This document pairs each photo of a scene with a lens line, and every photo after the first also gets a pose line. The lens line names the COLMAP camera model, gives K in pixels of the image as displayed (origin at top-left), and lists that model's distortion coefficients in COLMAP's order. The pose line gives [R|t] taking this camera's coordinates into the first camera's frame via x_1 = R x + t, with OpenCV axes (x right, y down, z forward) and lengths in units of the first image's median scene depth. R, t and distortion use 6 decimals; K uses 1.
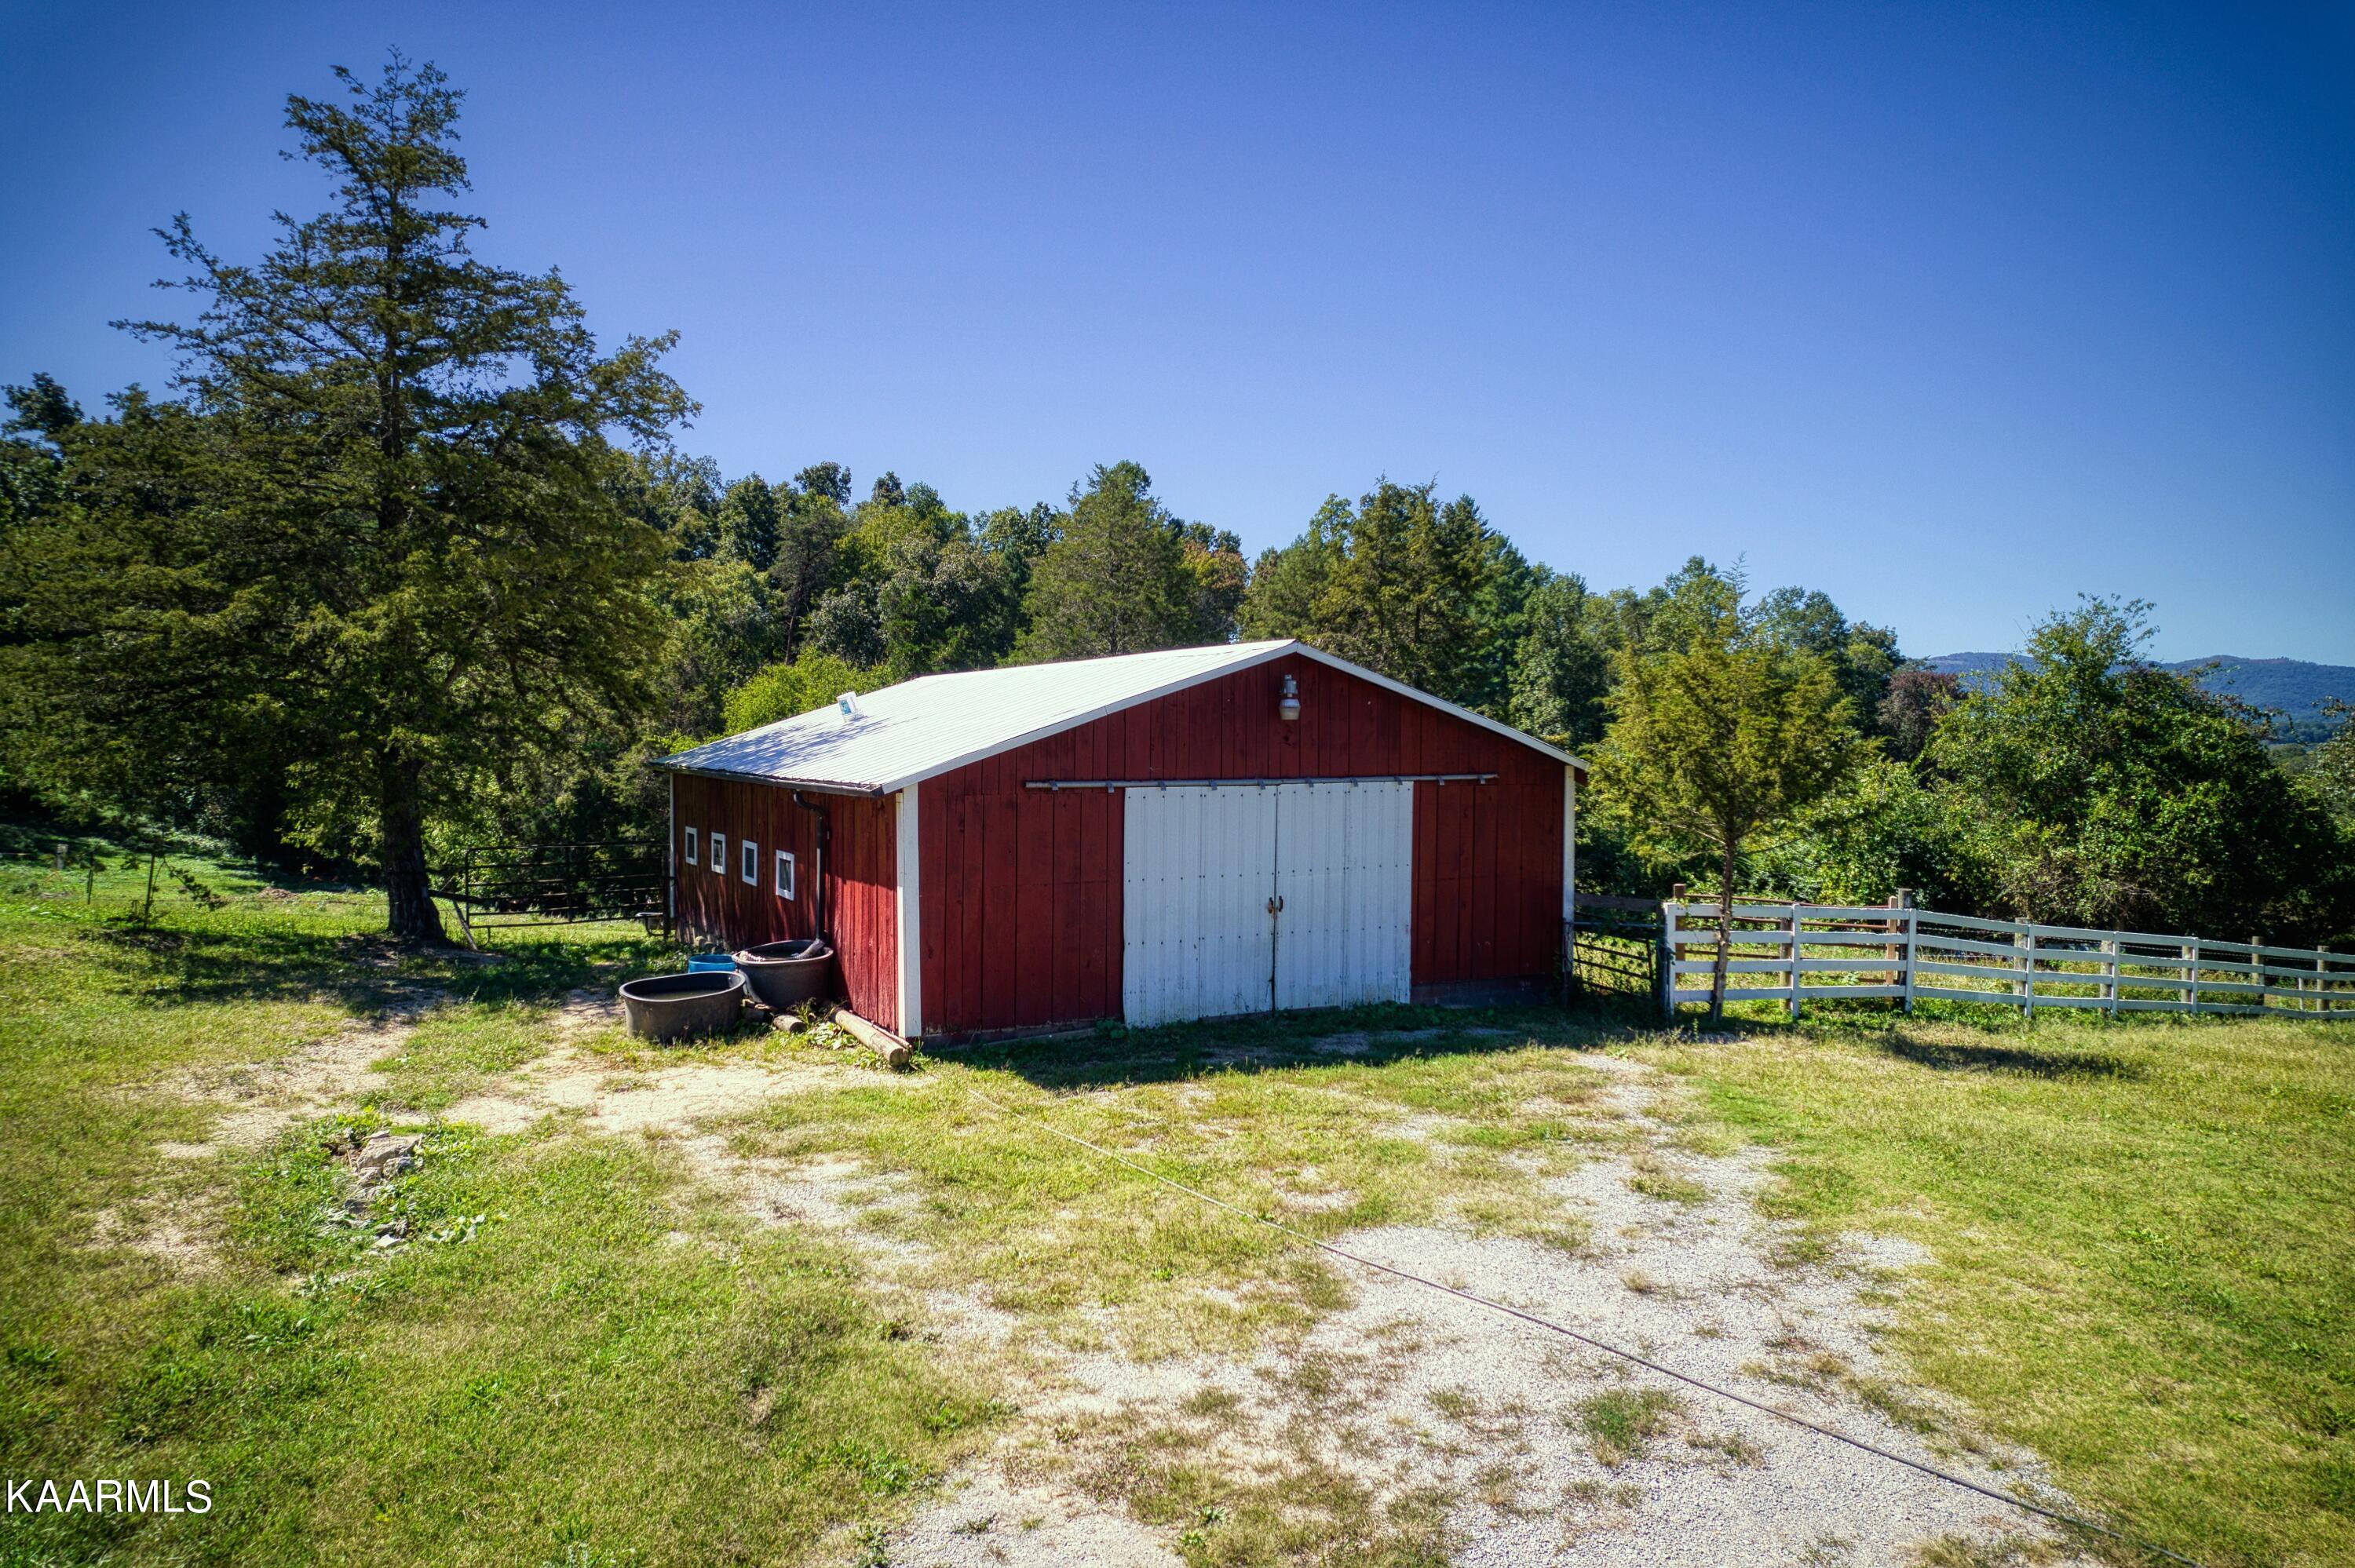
lens RADIAL K [[1497.3, 0, 1188.5], [0, 1497.3, 778.1], [0, 0, 1]] dist [-0.064033, 0.046343]
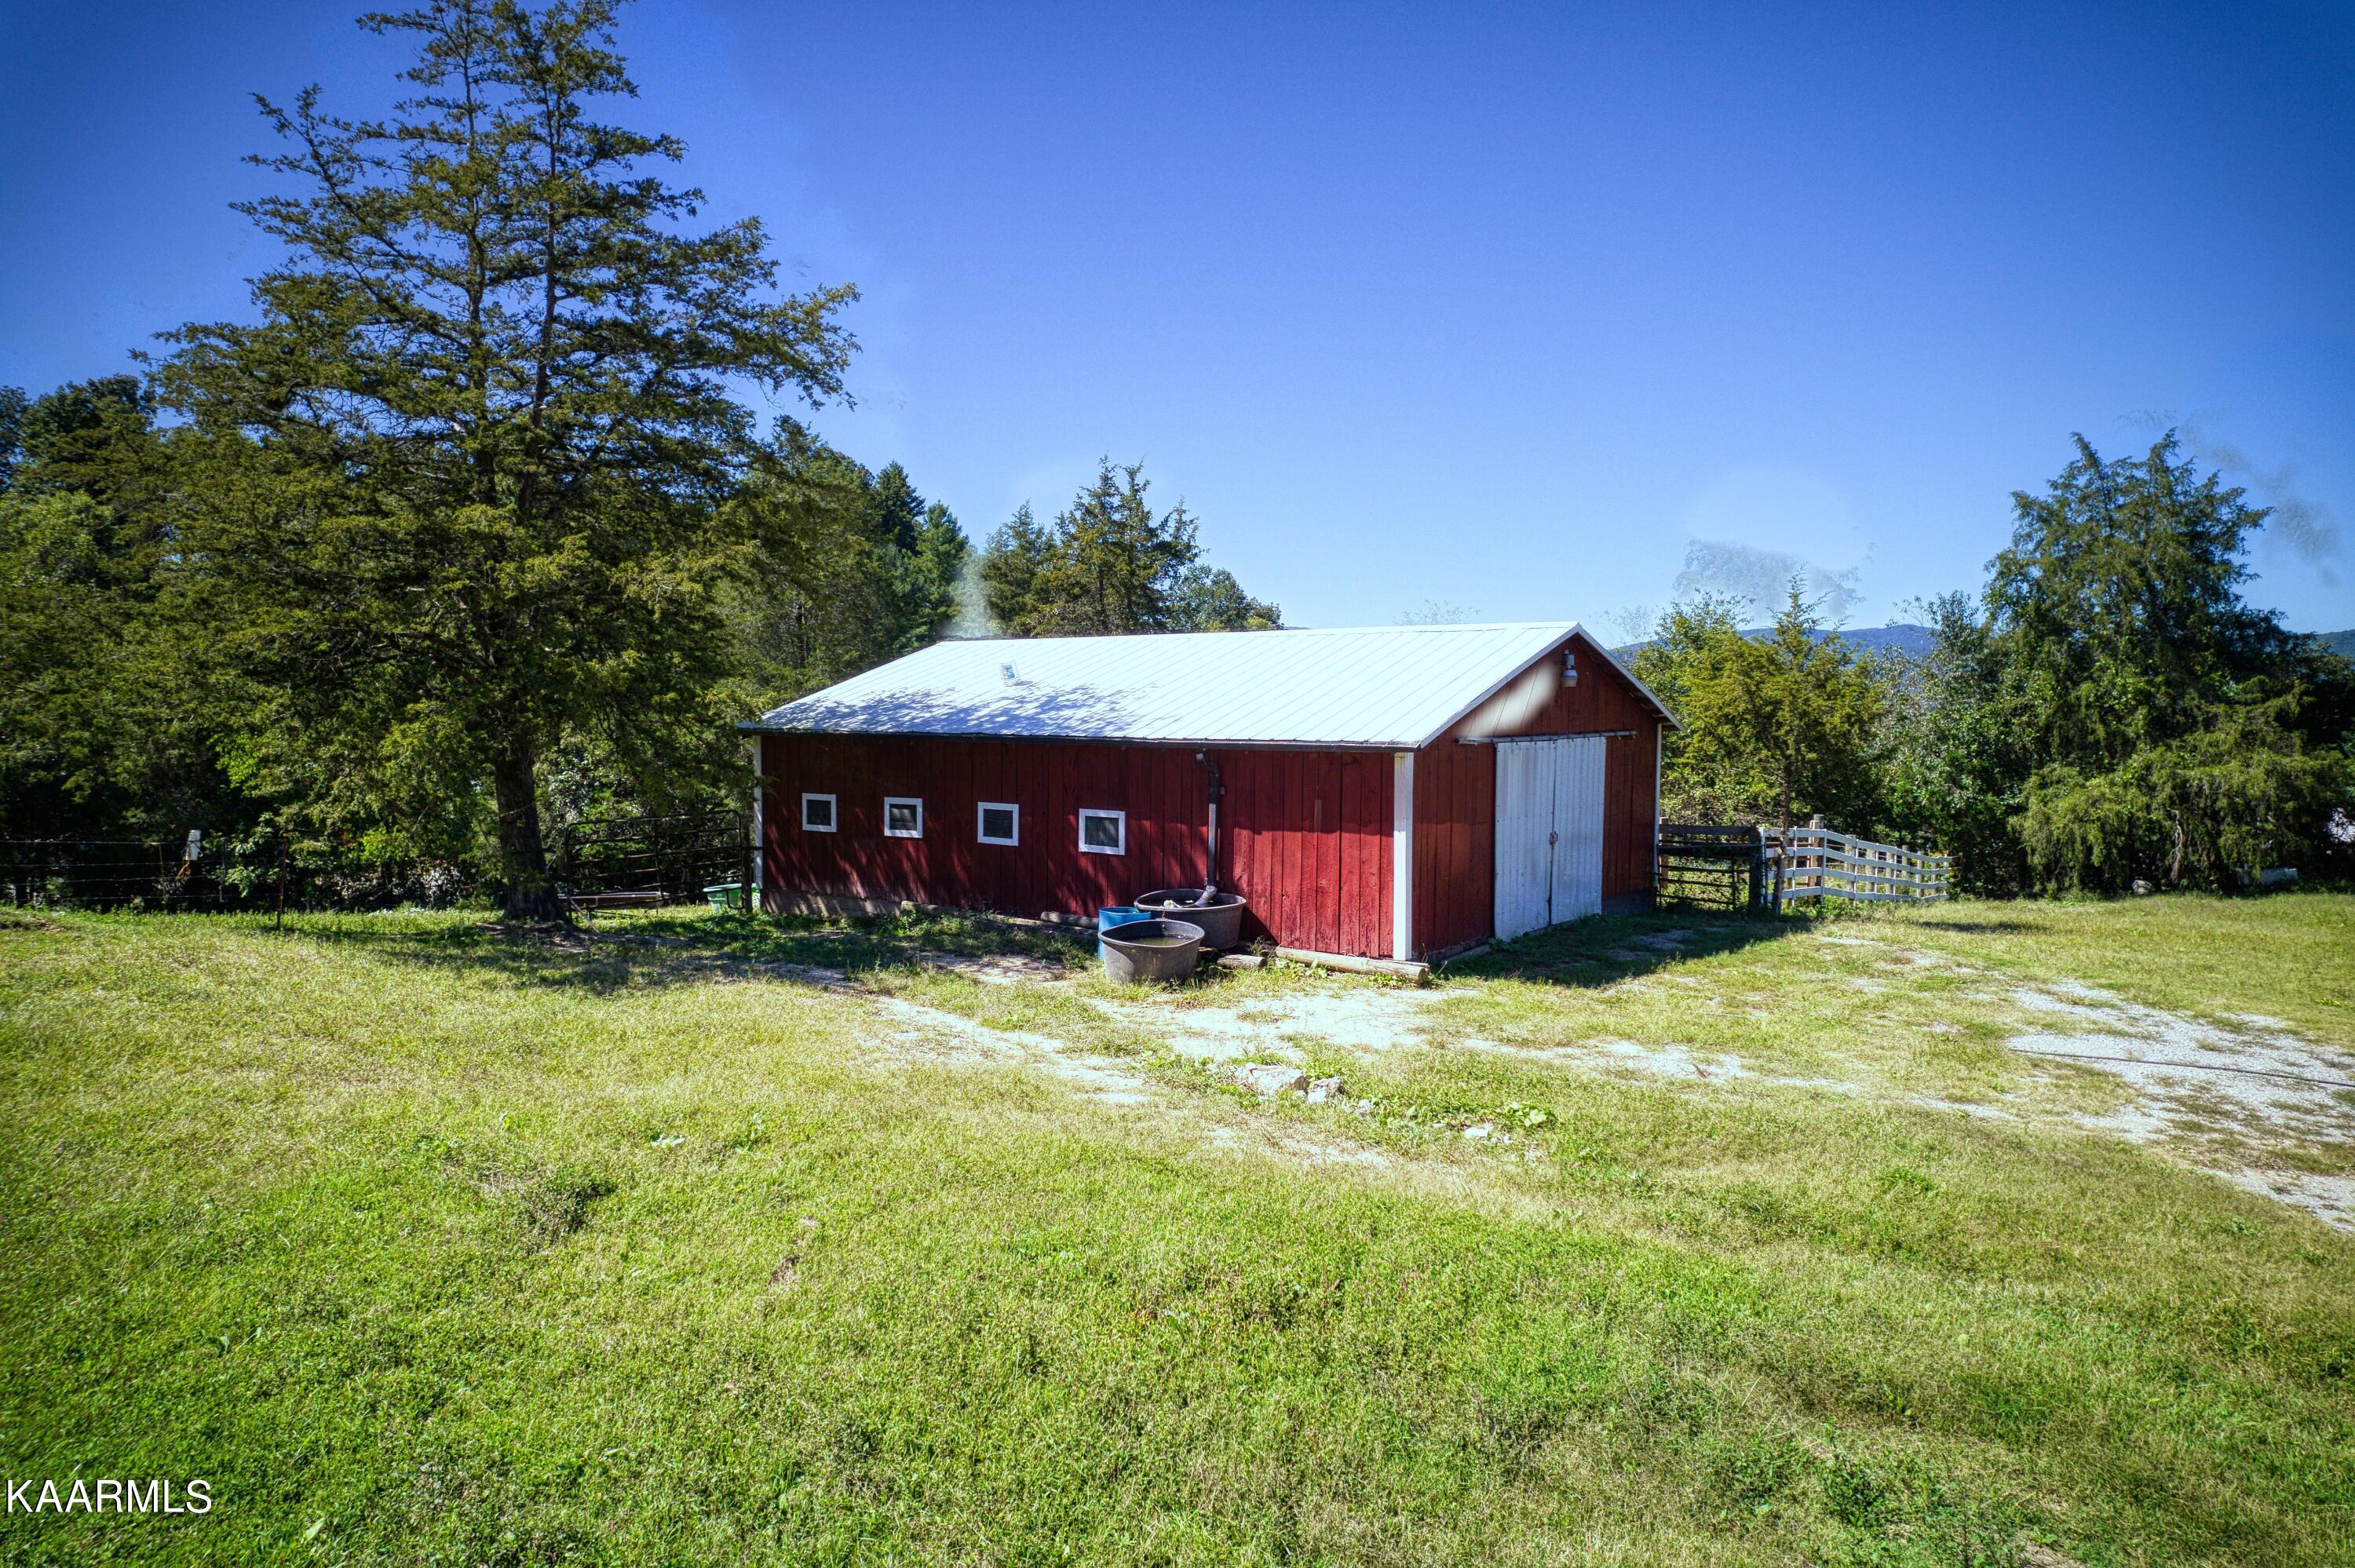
lens RADIAL K [[1497.3, 0, 1179.6], [0, 1497.3, 783.4], [0, 0, 1]] dist [-0.064033, 0.046343]
pose [[0.910324, -0.022231, 0.413299, -0.322086], [0.011355, 0.999522, 0.028754, 0.000479], [-0.413740, -0.021482, 0.910141, 0.007239]]
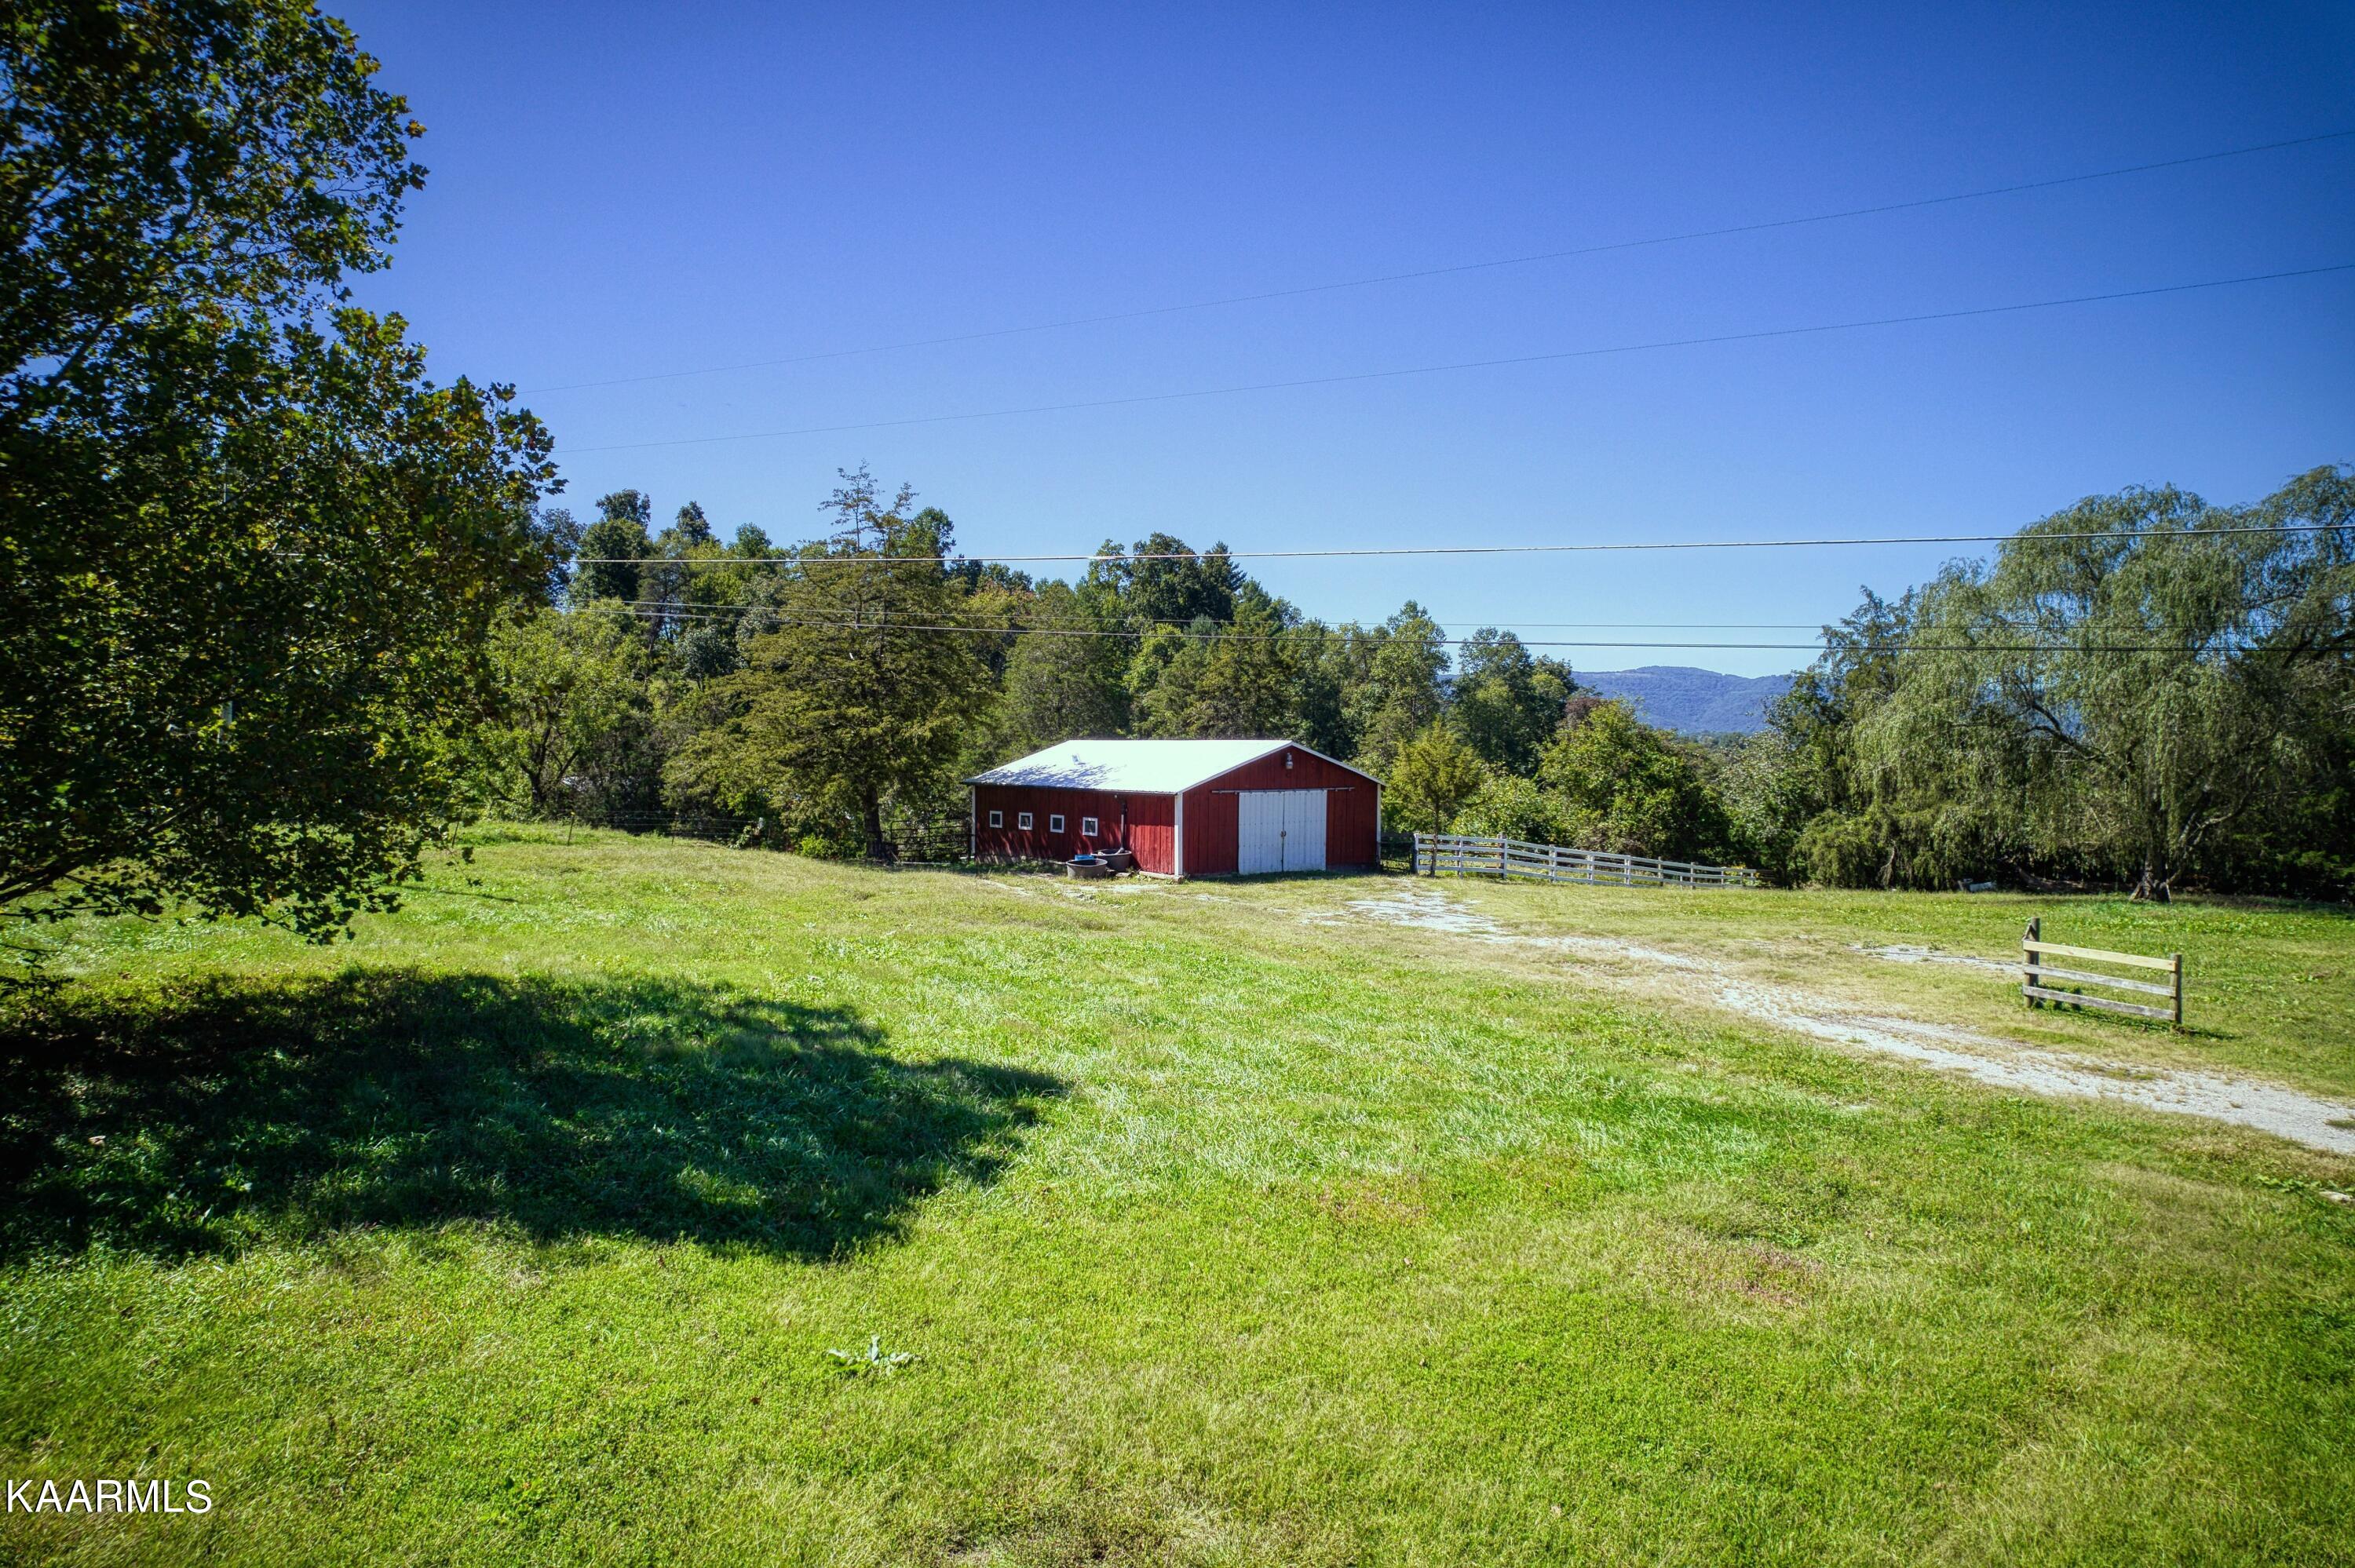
lens RADIAL K [[1497.3, 0, 1181.8], [0, 1497.3, 784.9], [0, 0, 1]] dist [-0.064033, 0.046343]
pose [[0.984060, -0.001471, 0.177830, -0.282625], [0.001388, 0.999999, 0.000592, -0.004445], [-0.177830, -0.000336, 0.984061, -0.781056]]
